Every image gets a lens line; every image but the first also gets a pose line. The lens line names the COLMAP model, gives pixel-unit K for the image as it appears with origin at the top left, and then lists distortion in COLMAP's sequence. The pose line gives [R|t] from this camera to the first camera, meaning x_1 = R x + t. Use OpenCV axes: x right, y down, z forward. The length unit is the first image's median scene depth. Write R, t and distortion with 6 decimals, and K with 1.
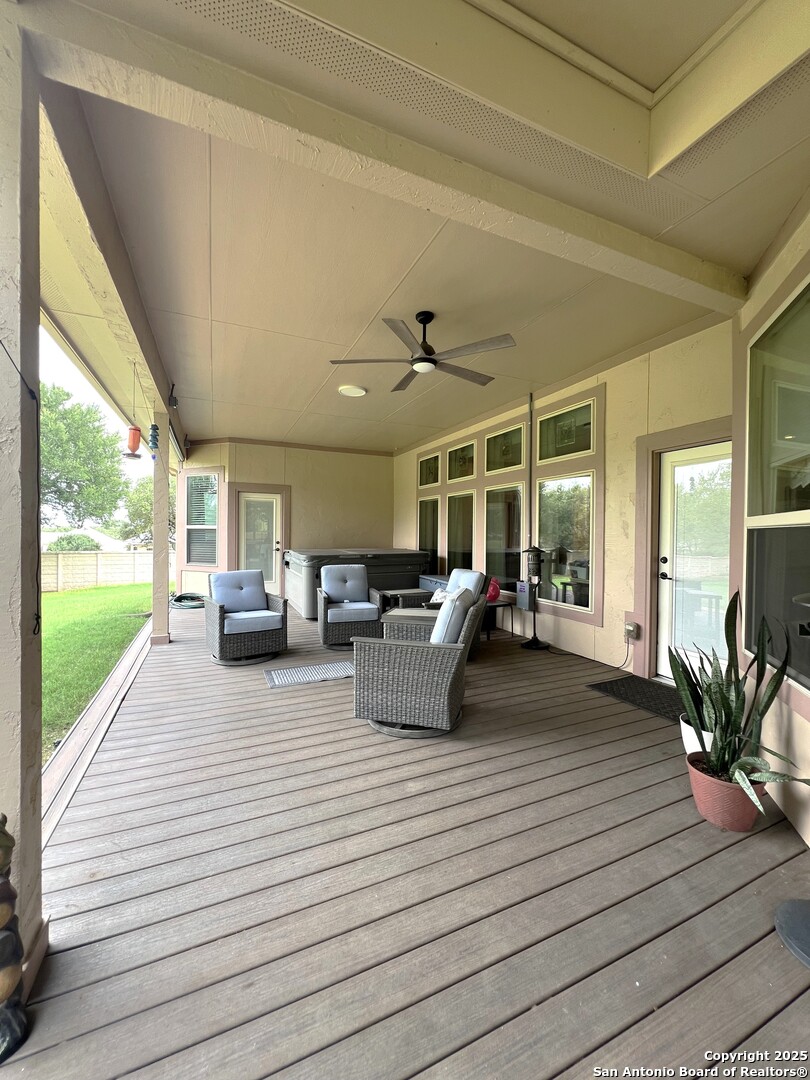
lens RADIAL K [[434.3, 0, 407.7], [0, 434.3, 539.1], [0, 0, 1]] dist [-0.004277, 0.000905]
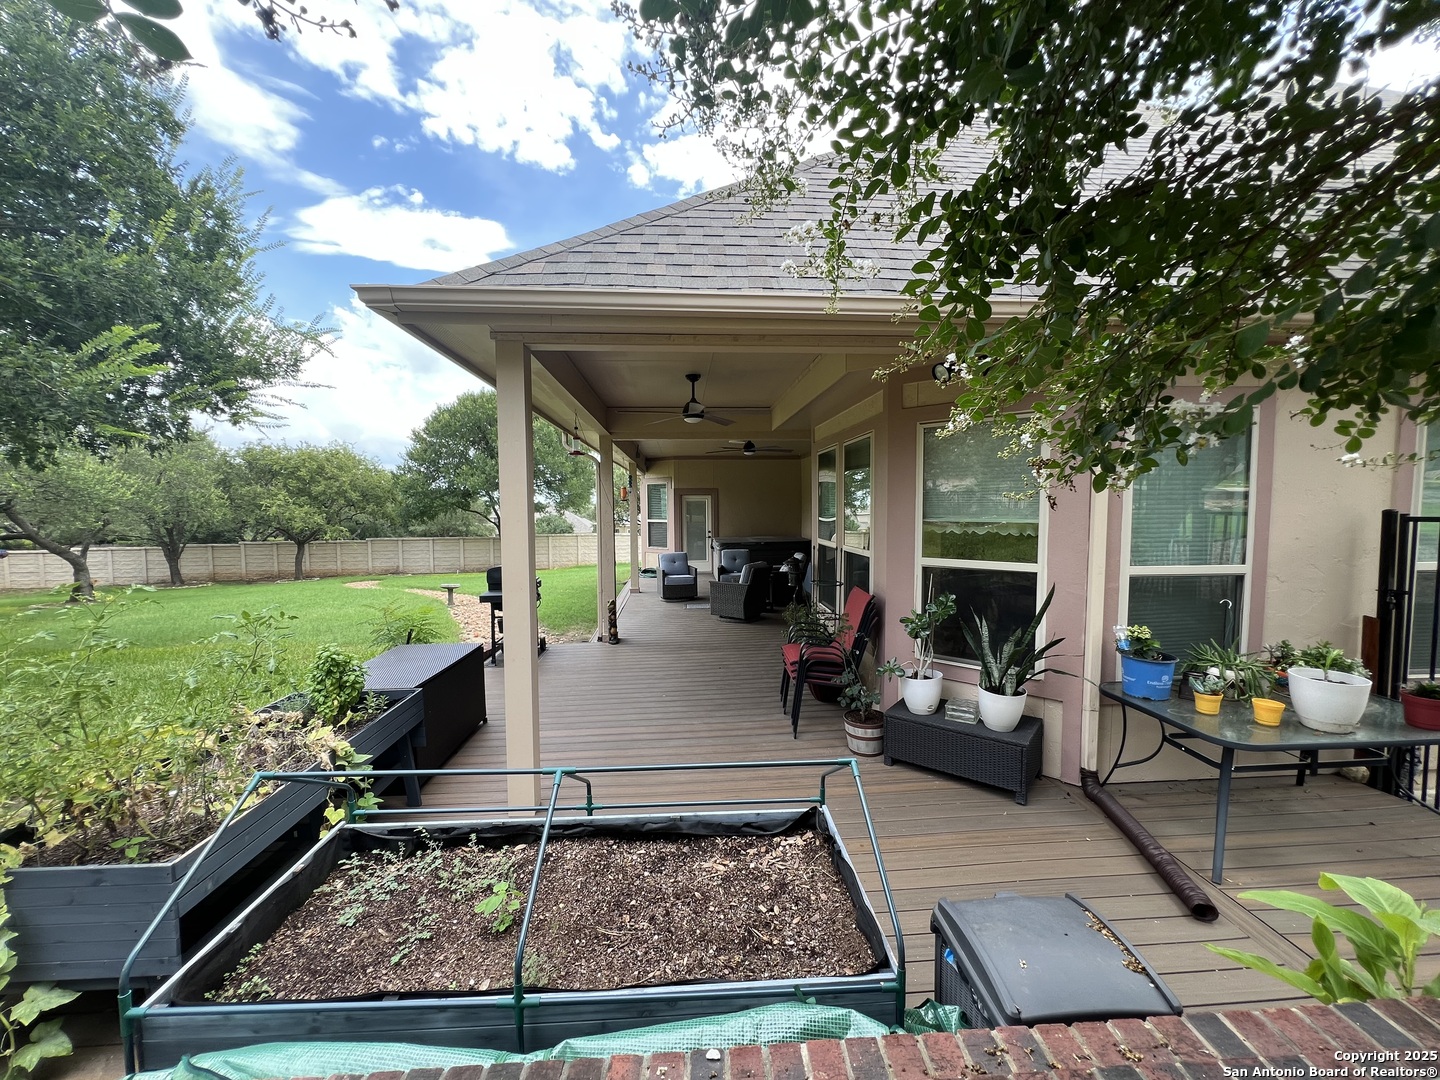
lens RADIAL K [[579.1, 0, 719.1], [0, 579.1, 542.1], [0, 0, 1]] dist [-0.004277, 0.000905]
pose [[0.938799, 0.005076, -0.344427, 0.343010], [0.012856, 0.998678, 0.049760, -0.049597], [0.344225, -0.051143, 0.937493, -0.659184]]
